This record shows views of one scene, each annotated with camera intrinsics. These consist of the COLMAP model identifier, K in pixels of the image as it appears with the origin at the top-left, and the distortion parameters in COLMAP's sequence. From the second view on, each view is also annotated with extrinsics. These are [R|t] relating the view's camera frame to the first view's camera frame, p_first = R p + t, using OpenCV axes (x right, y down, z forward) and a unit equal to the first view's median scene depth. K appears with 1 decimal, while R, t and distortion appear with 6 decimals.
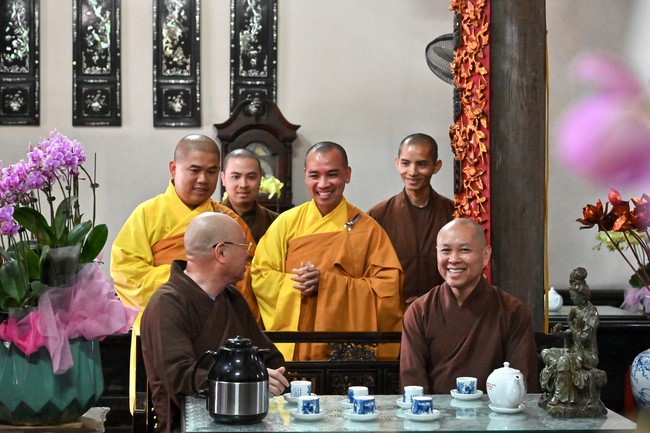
lens RADIAL K [[1191.8, 0, 323.6], [0, 1191.8, 214.5], [0, 0, 1]] dist [0.010859, 0.000000]
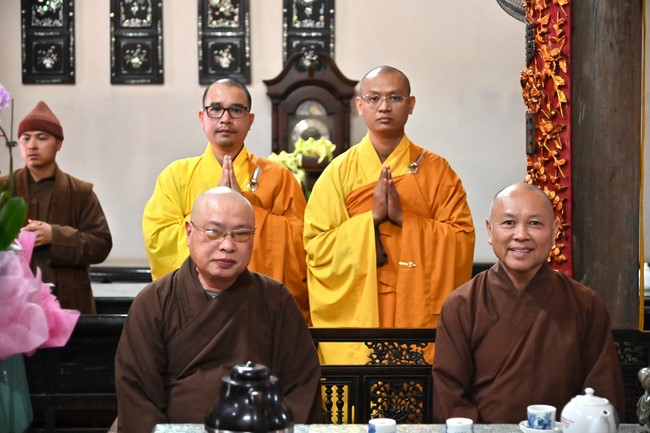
lens RADIAL K [[1191.8, 0, 327.9], [0, 1191.8, 219.6], [0, 0, 1]] dist [0.010859, 0.000000]
pose [[0.997771, -0.002142, -0.066702, 0.021954], [0.004378, 0.999433, 0.033398, -0.000870], [0.066592, -0.033616, 0.997214, 0.137498]]
